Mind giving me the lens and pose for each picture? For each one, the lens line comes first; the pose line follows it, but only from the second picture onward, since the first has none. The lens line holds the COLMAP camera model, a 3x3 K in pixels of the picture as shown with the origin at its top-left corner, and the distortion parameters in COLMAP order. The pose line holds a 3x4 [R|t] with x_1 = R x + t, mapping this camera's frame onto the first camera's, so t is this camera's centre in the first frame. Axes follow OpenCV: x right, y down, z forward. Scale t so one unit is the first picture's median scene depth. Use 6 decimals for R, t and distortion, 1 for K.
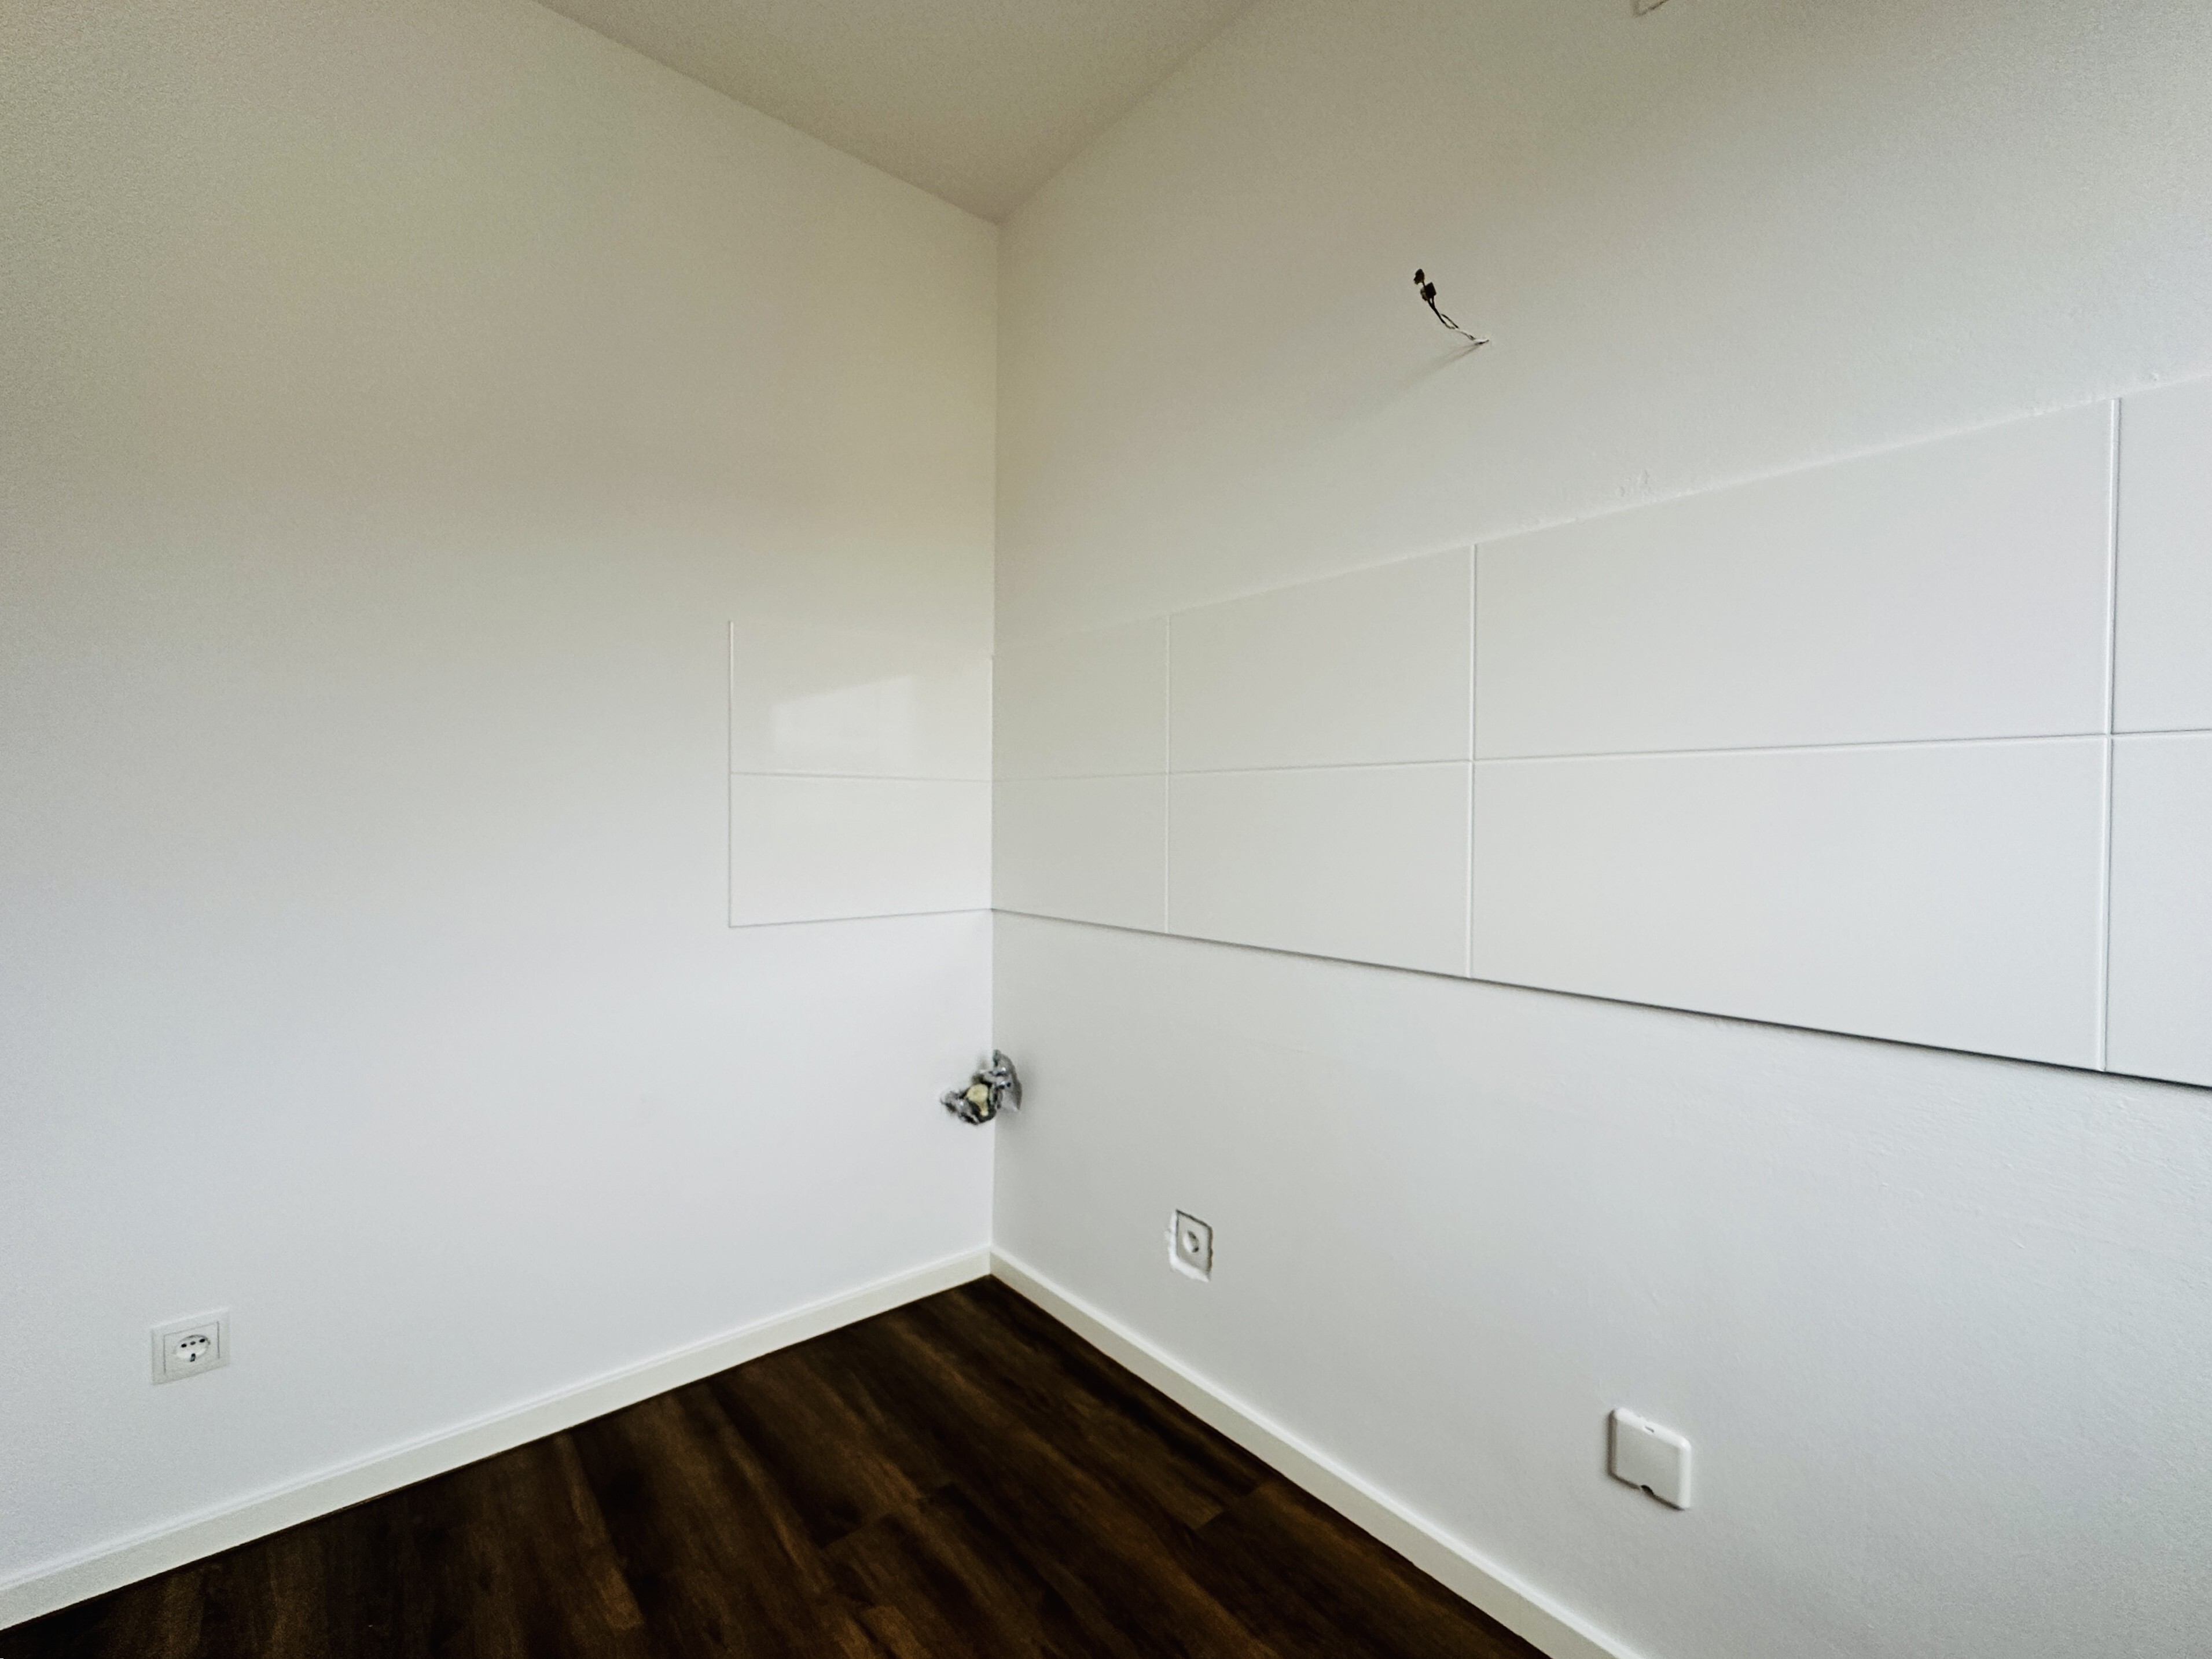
lens RADIAL K [[910.1, 0, 1108.9], [0, 910.1, 829.5], [0, 0, 1]] dist [0.001088, -0.000300]
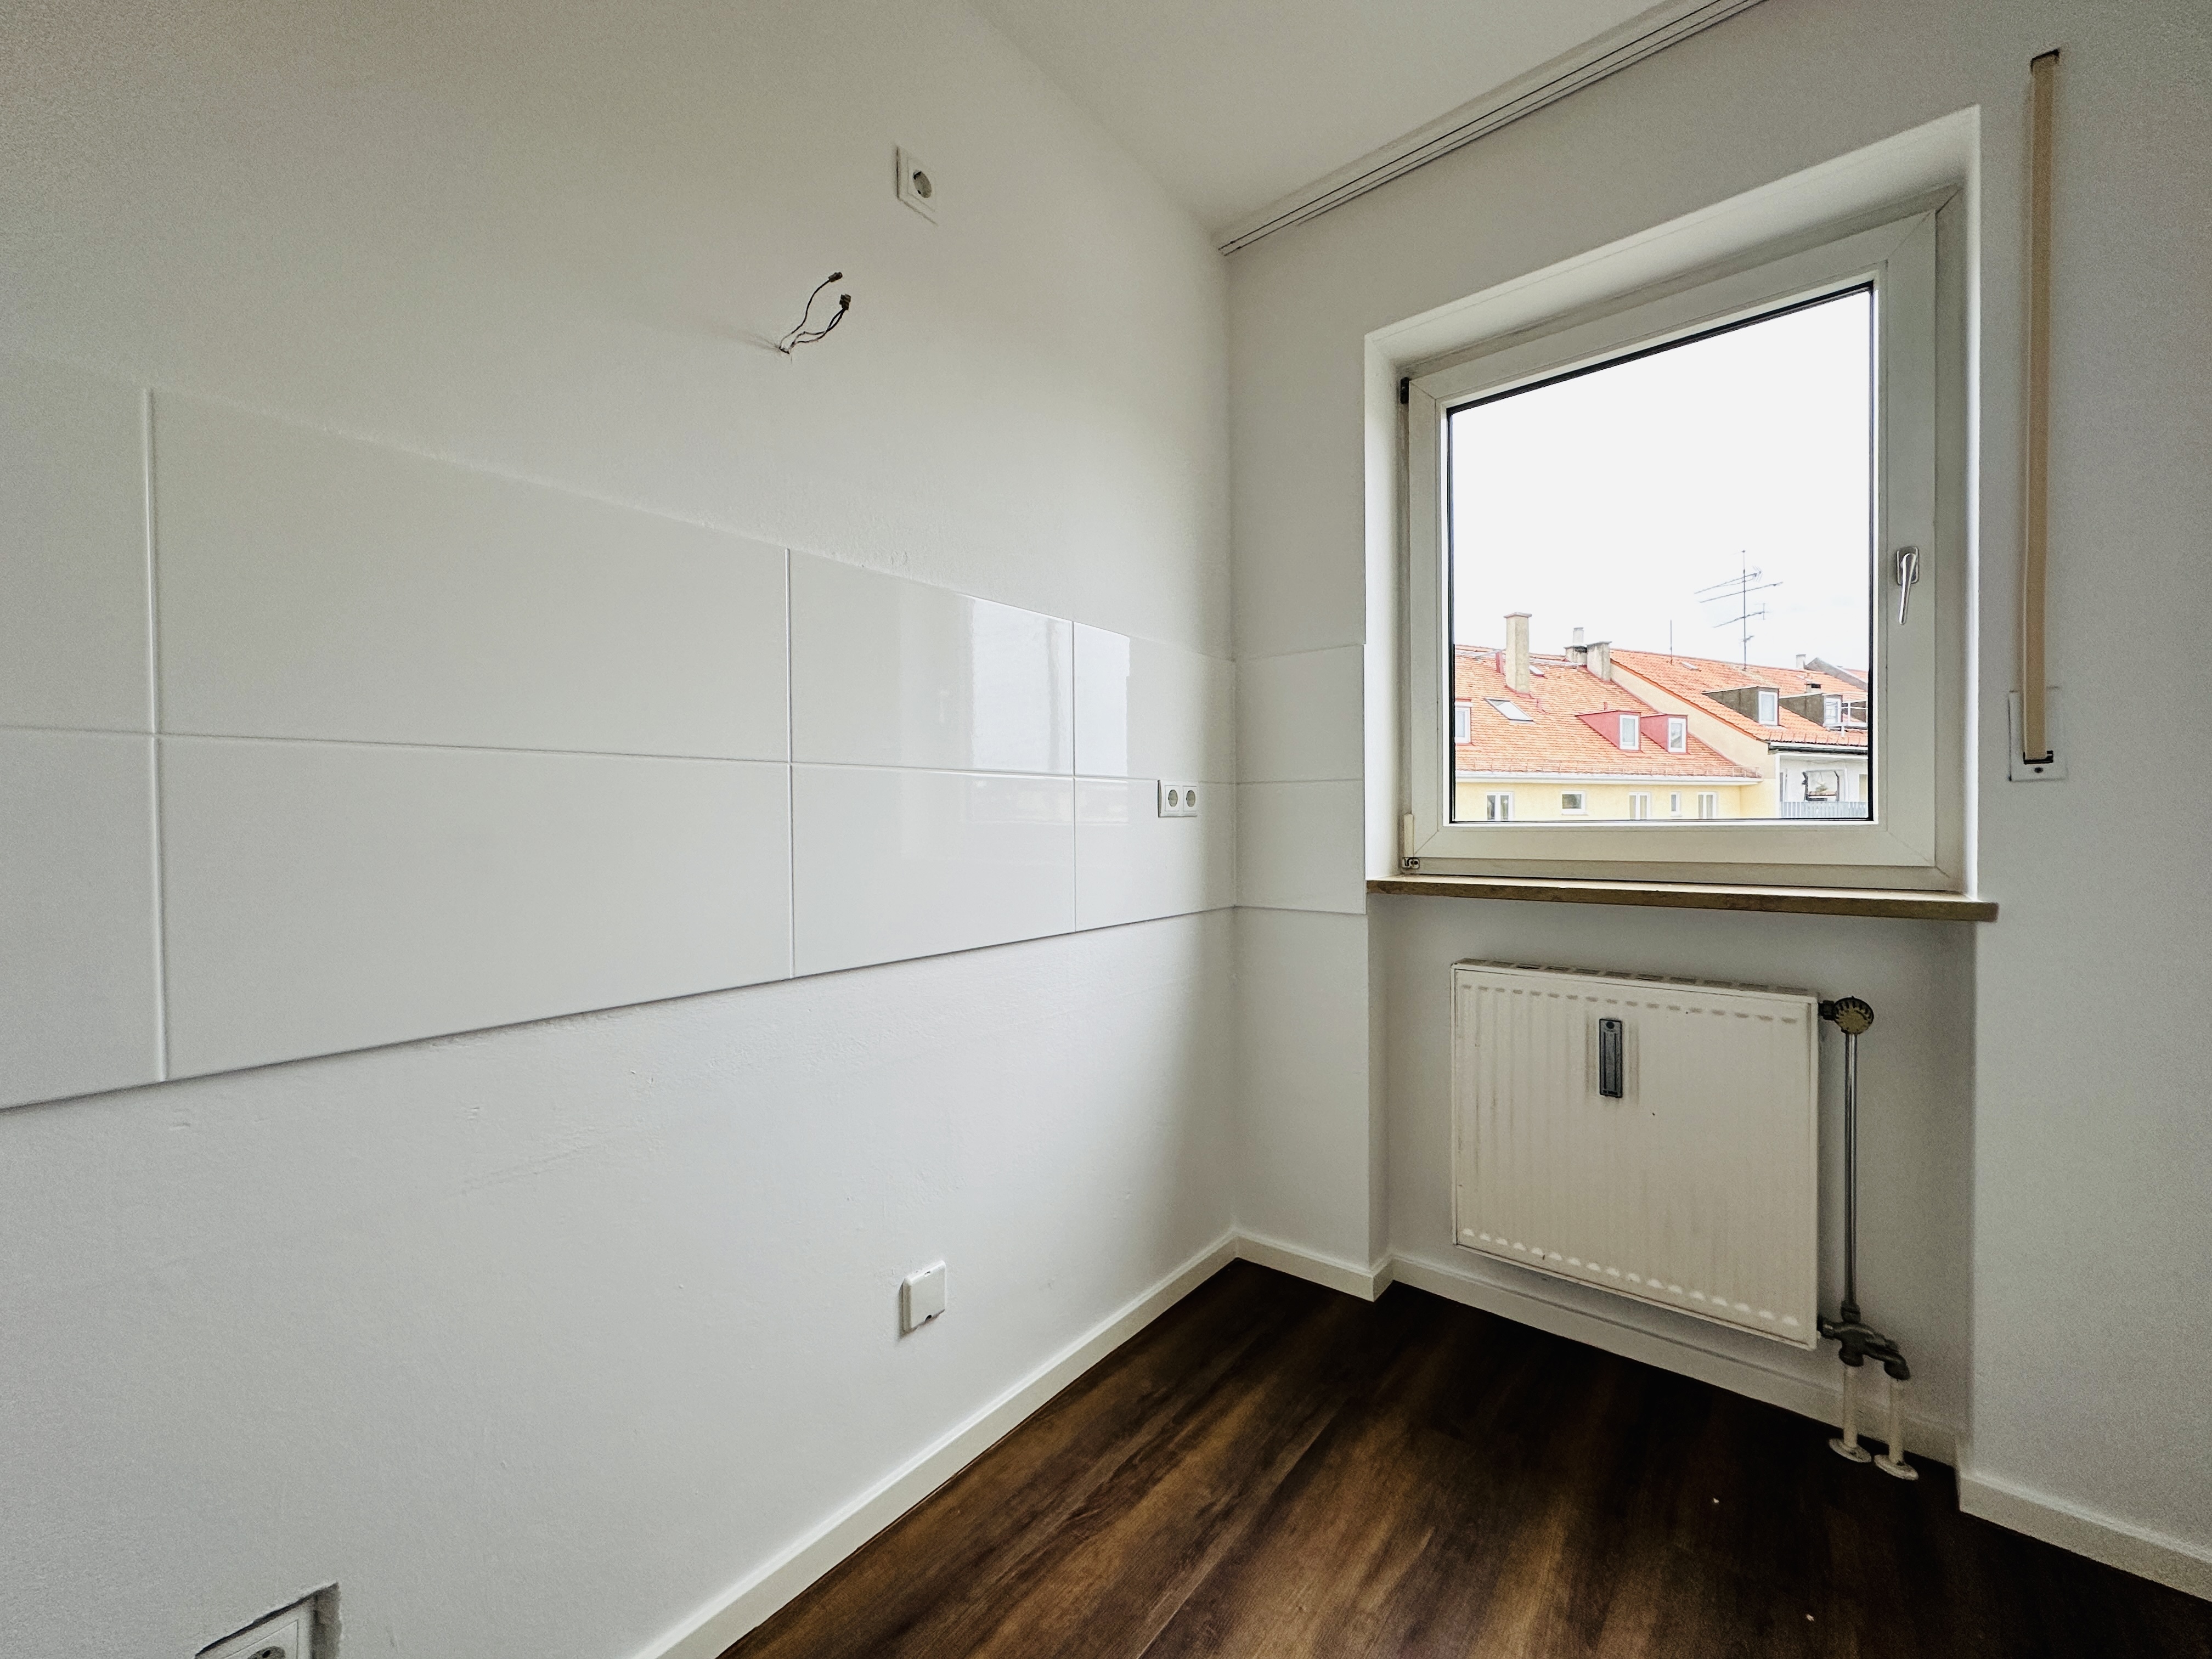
lens RADIAL K [[886.1, 0, 1174.1], [0, 886.1, 818.7], [0, 0, 1]] dist [0.002056, 0.000067]
pose [[-0.208053, -0.013584, 0.978023, -0.609315], [0.023782, 0.999538, 0.018942, -0.019274], [-0.977828, 0.027200, -0.207634, 0.734327]]
